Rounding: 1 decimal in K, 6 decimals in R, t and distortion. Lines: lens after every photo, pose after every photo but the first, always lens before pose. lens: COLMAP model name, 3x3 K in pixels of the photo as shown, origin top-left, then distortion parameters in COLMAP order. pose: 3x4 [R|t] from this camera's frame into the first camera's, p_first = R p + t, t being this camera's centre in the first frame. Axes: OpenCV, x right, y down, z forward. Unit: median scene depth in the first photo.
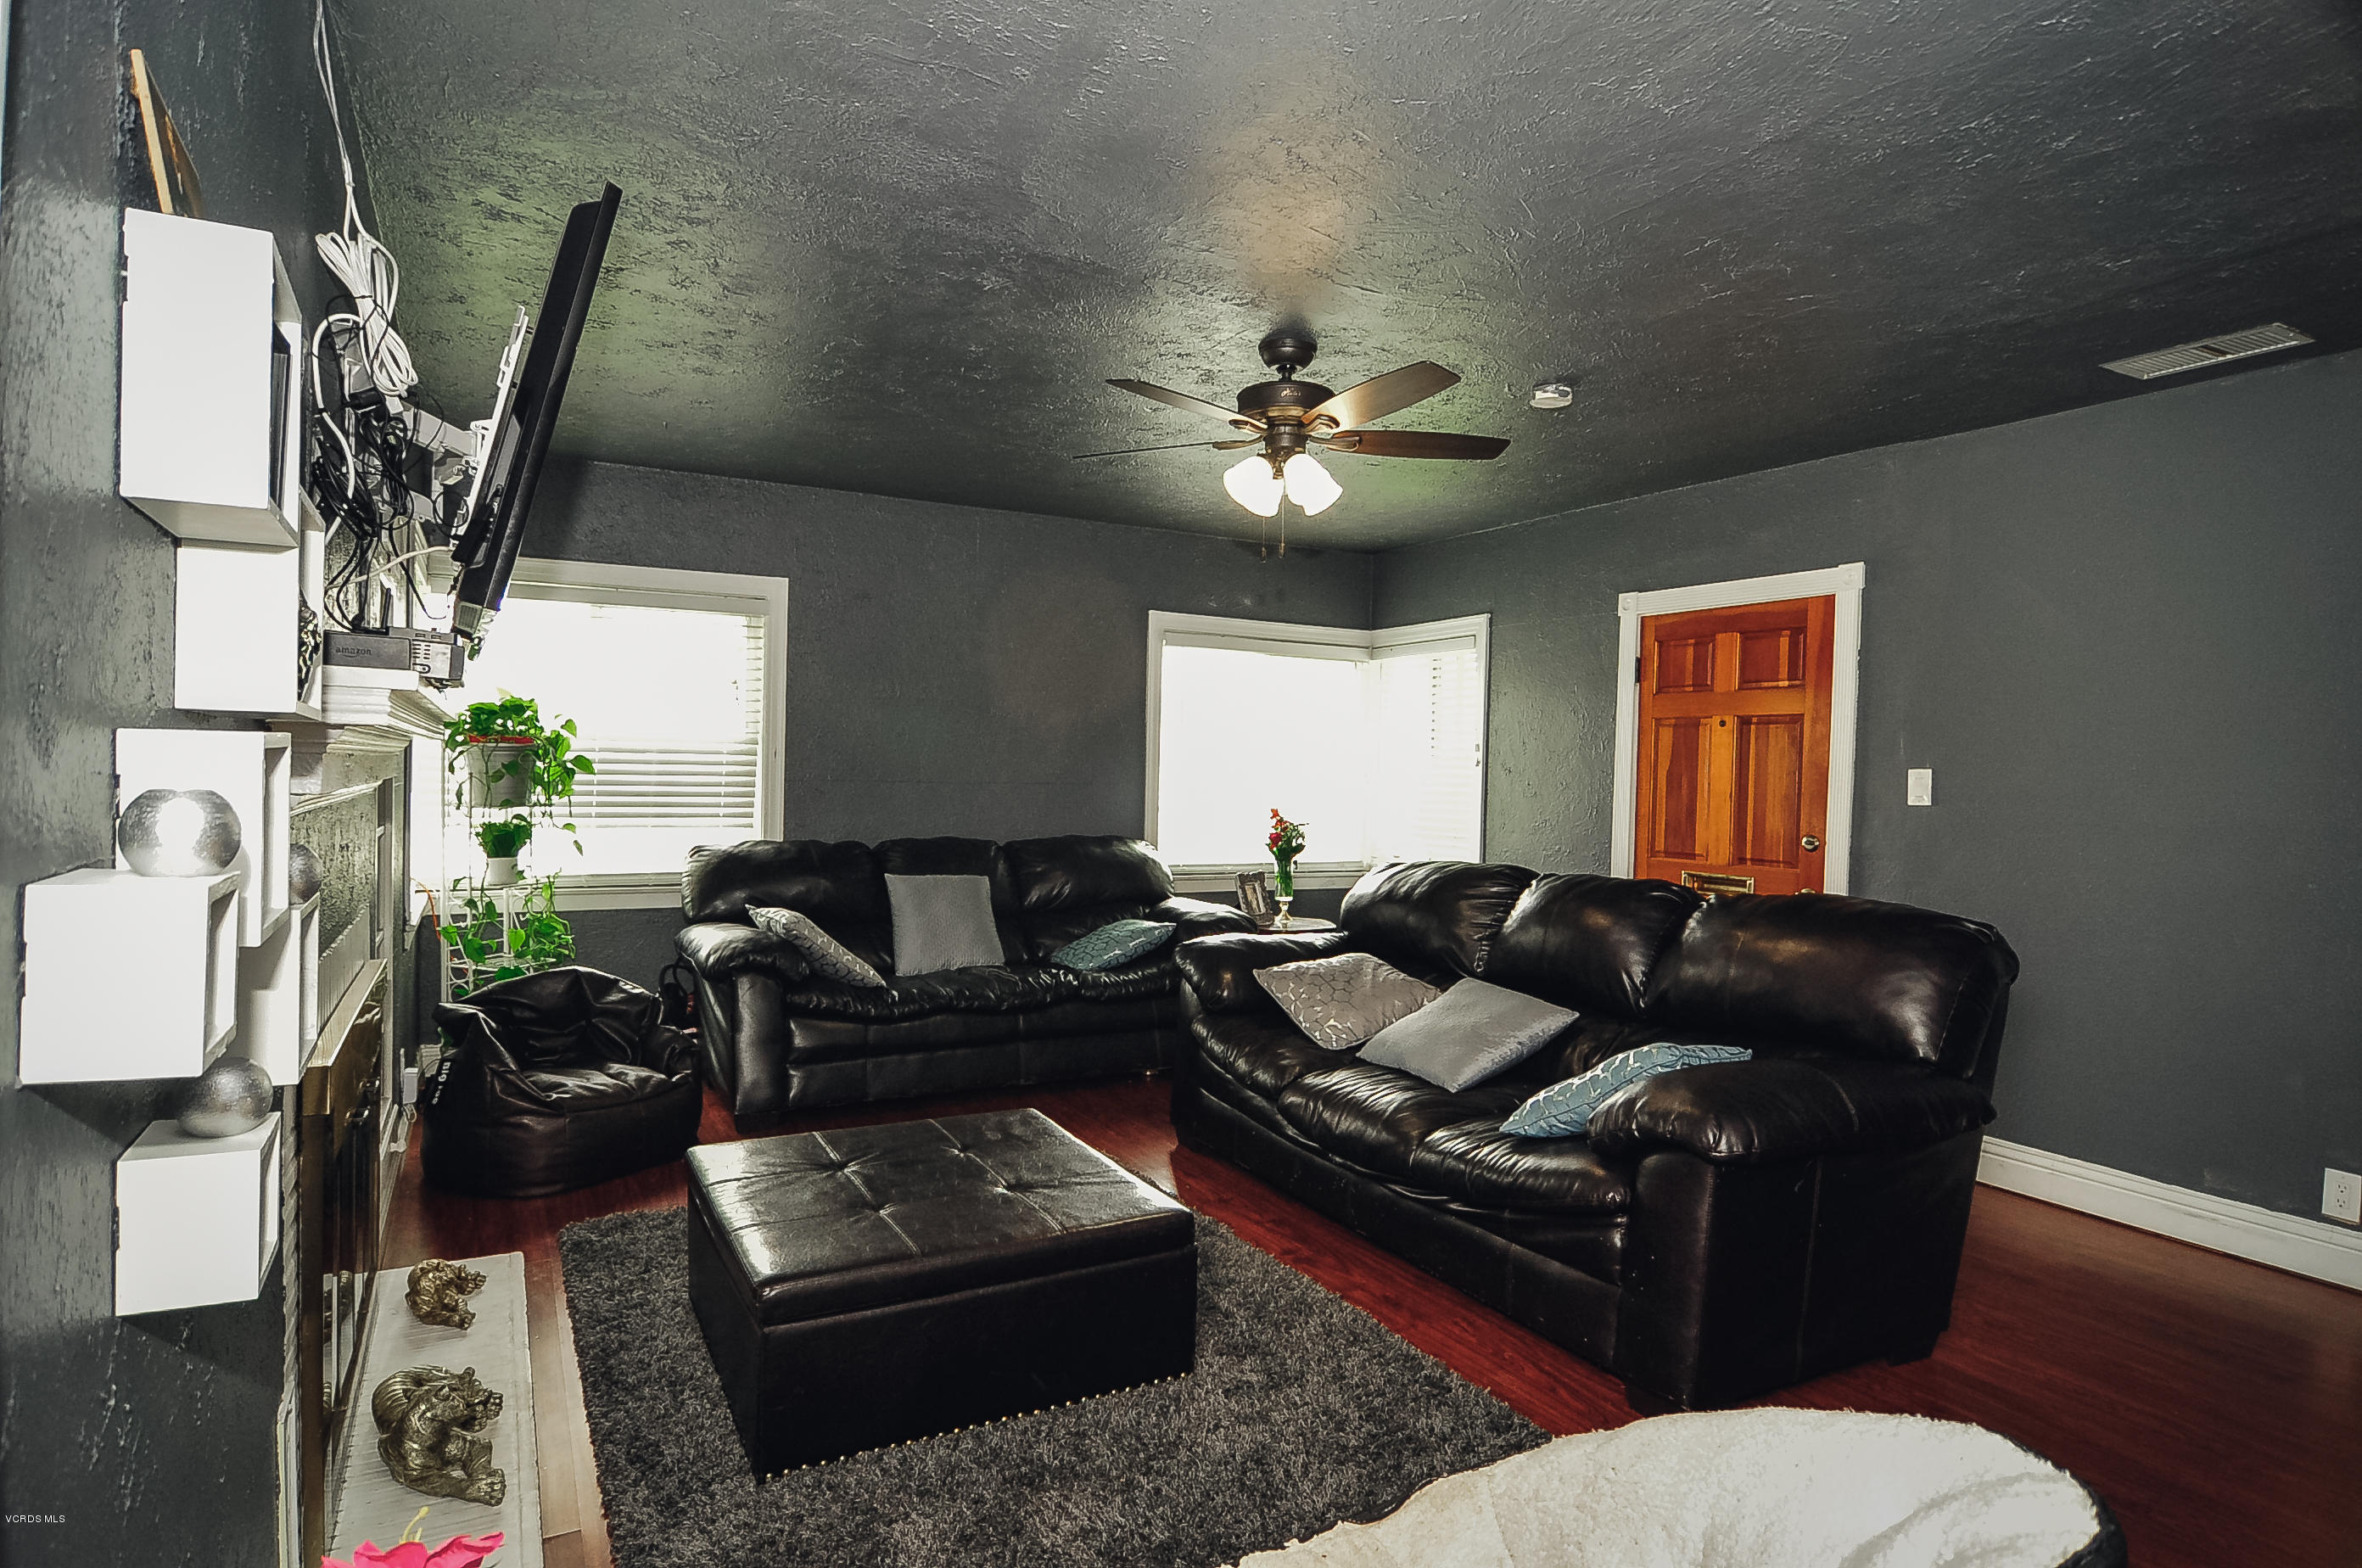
lens RADIAL K [[1288.5, 0, 1156.2], [0, 1288.5, 794.8], [0, 0, 1]] dist [-0.000994, -0.000471]
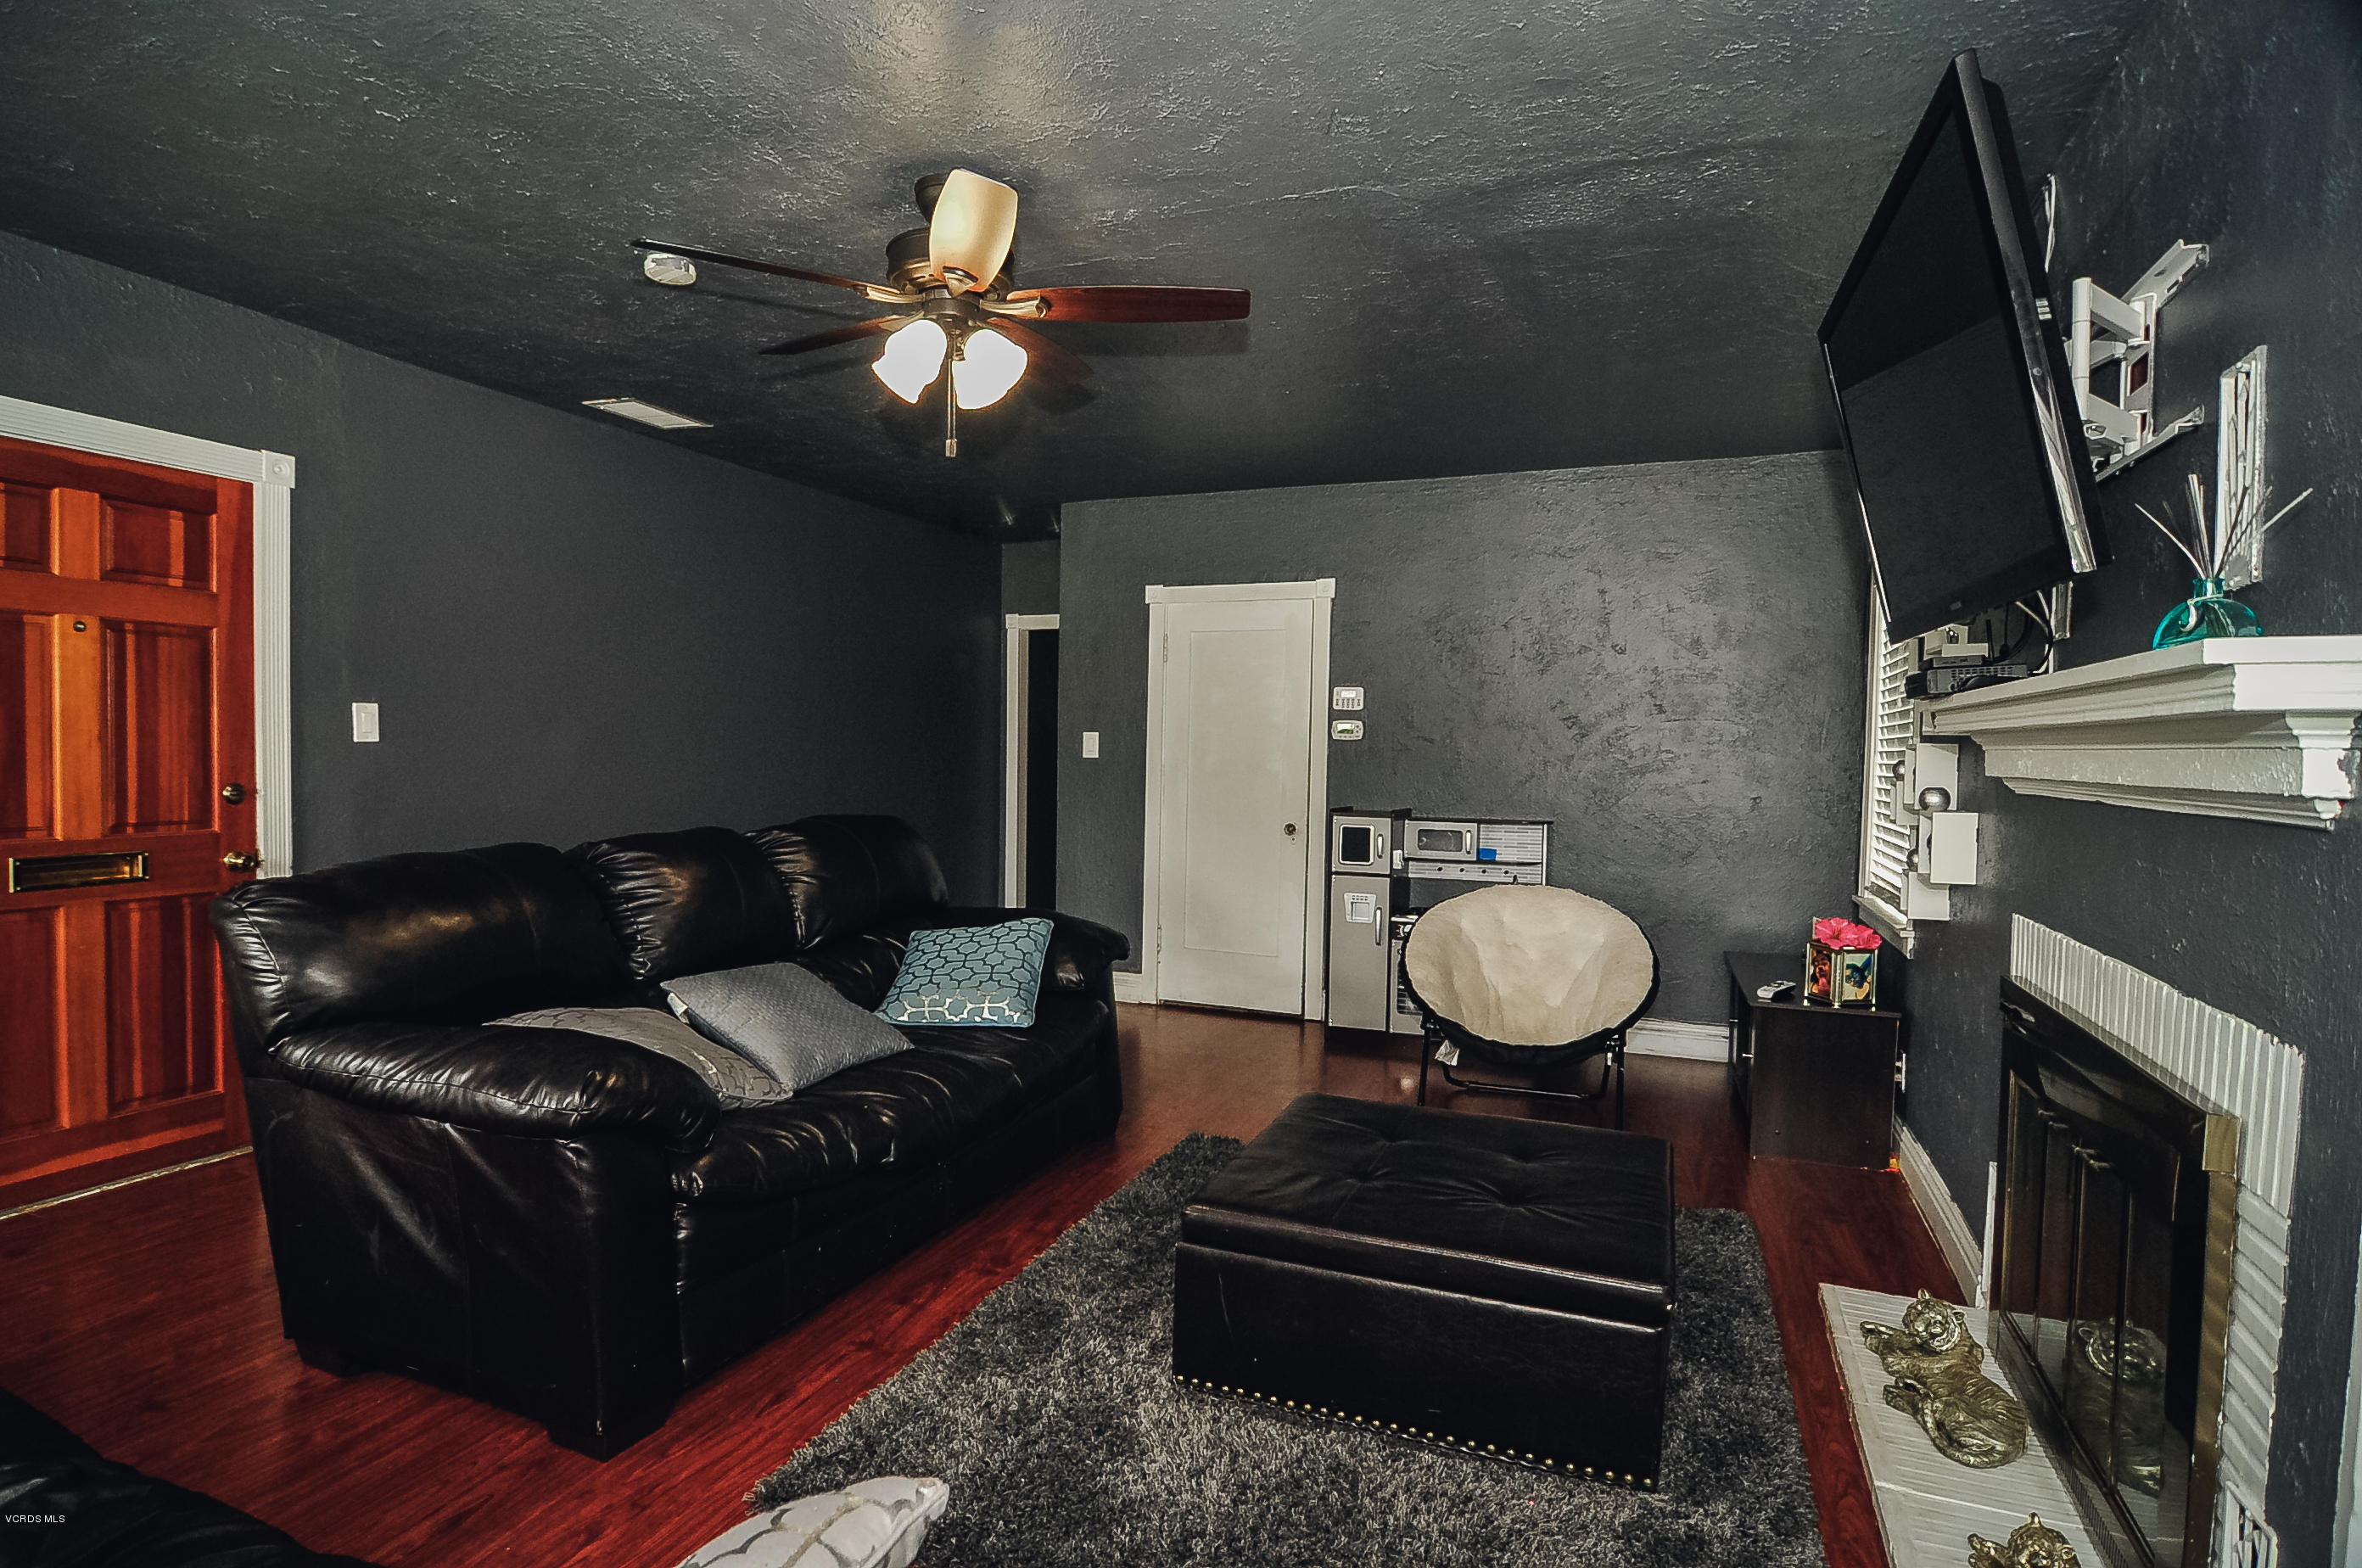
lens RADIAL K [[1288.5, 0, 1156.2], [0, 1288.5, 794.8], [0, 0, 1]] dist [-0.000994, -0.000471]
pose [[-0.652205, -0.066100, 0.755155, -0.461172], [-0.019032, 0.997305, 0.070858, -0.028769], [-0.757804, 0.031841, -0.651705, 1.096306]]
